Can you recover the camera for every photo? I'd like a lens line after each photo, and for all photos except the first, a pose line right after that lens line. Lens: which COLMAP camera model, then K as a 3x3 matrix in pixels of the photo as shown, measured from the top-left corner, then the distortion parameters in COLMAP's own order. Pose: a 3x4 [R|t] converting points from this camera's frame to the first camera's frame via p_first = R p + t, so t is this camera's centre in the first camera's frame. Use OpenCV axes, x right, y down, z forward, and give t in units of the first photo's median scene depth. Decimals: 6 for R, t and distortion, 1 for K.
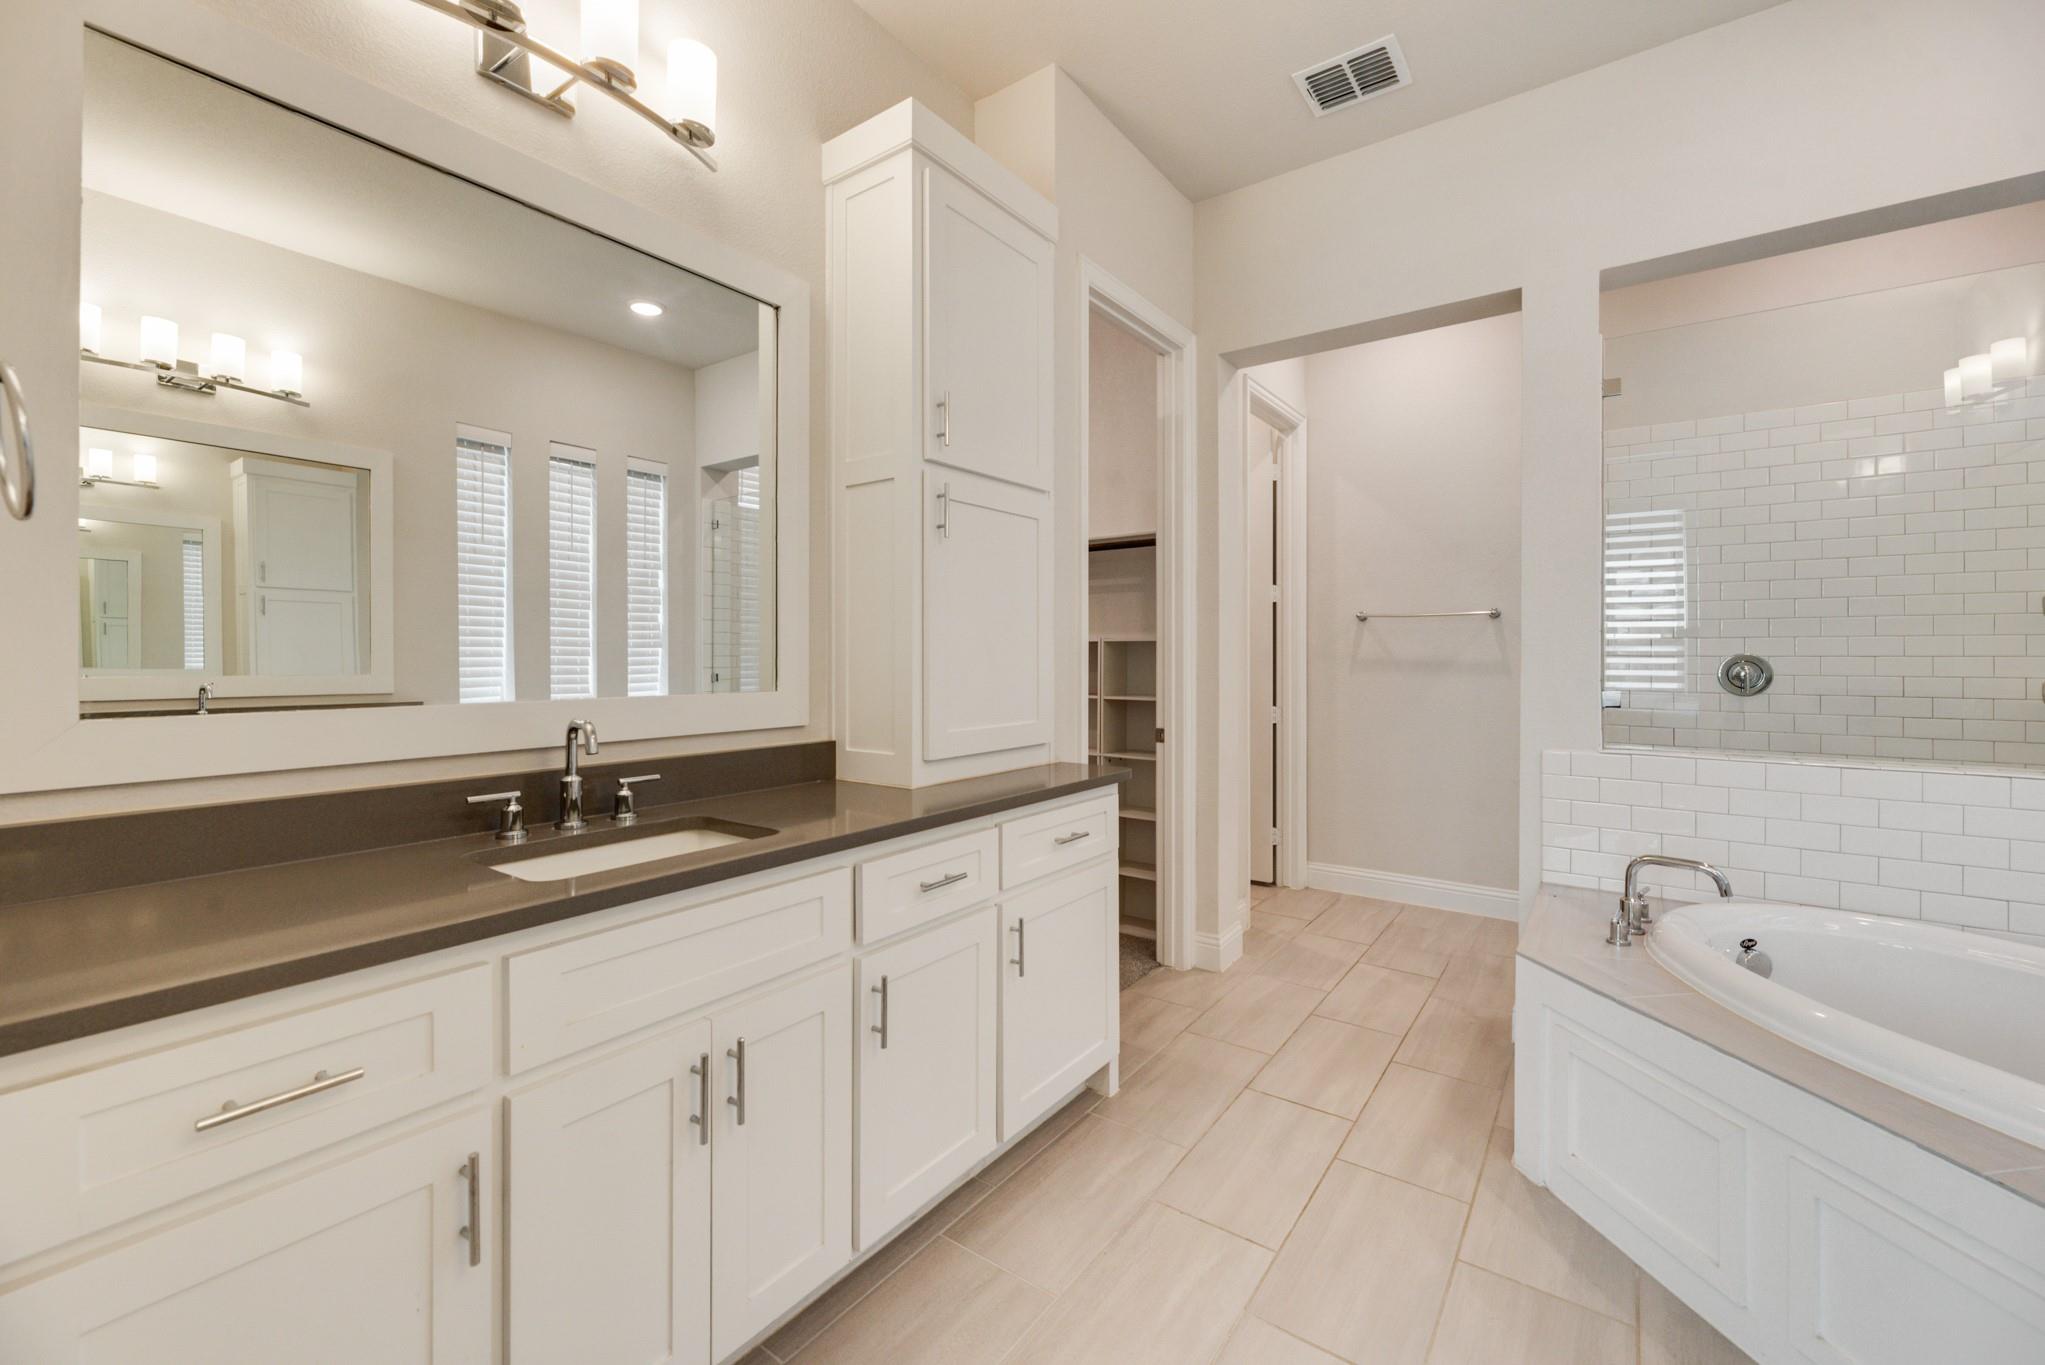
lens RADIAL K [[824.2, 0, 1026.0], [0, 824.2, 633.3], [0, 0, 1]] dist [-0.001465, 0.000120]
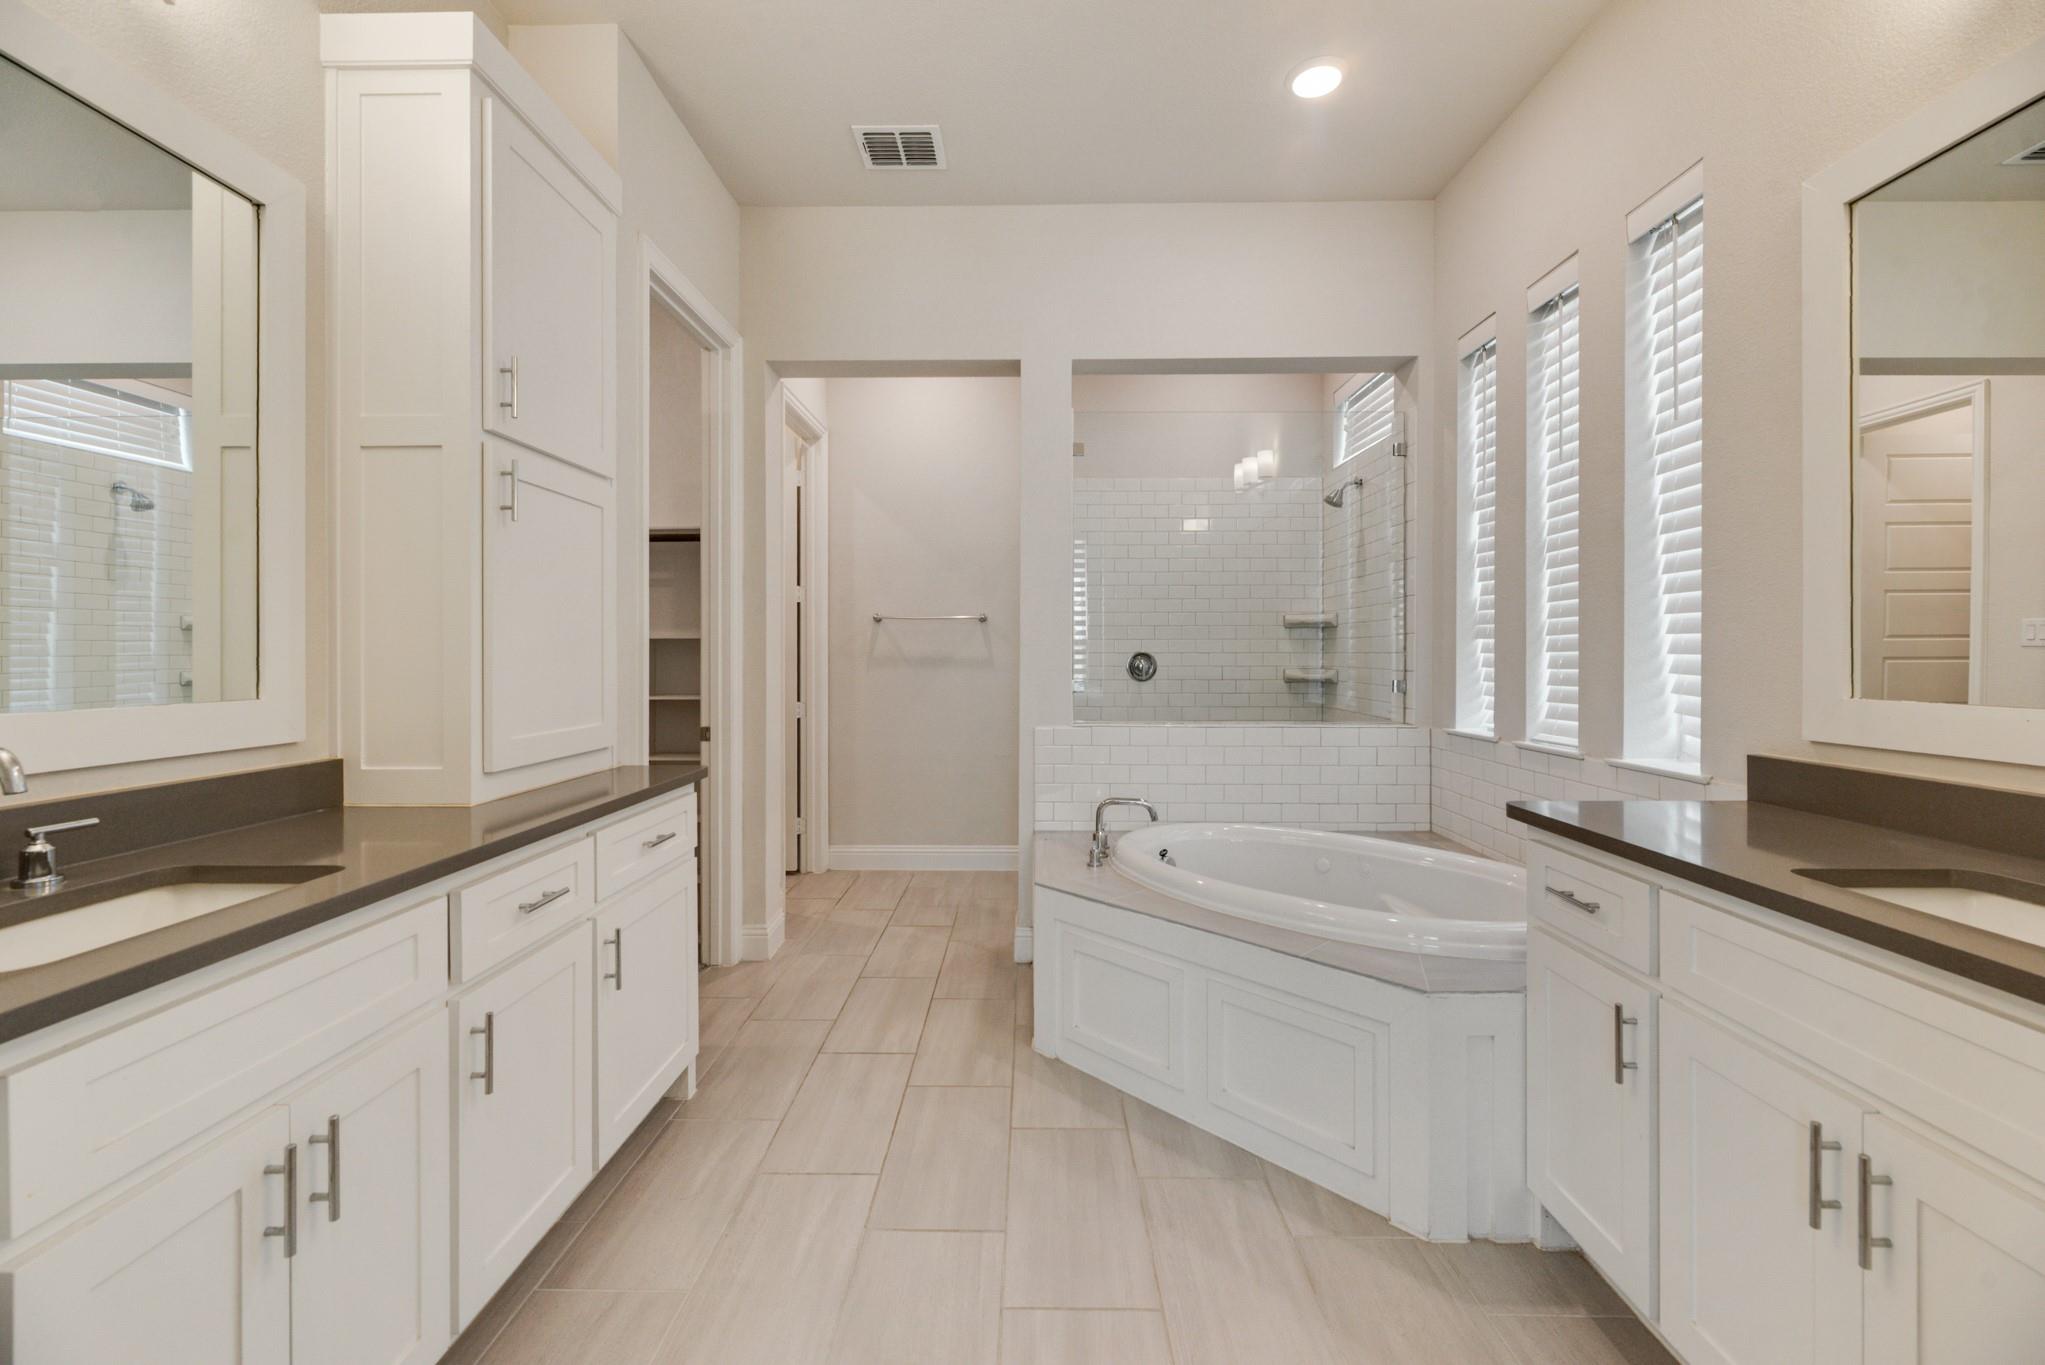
lens RADIAL K [[824.2, 0, 1005.5], [0, 824.2, 624.2], [0, 0, 1]] dist [-0.001465, 0.000120]
pose [[0.828273, 0.017383, 0.560055, -0.136526], [-0.011921, 0.999839, -0.013403, 0.001234], [-0.560198, 0.004425, 0.828347, -0.031826]]
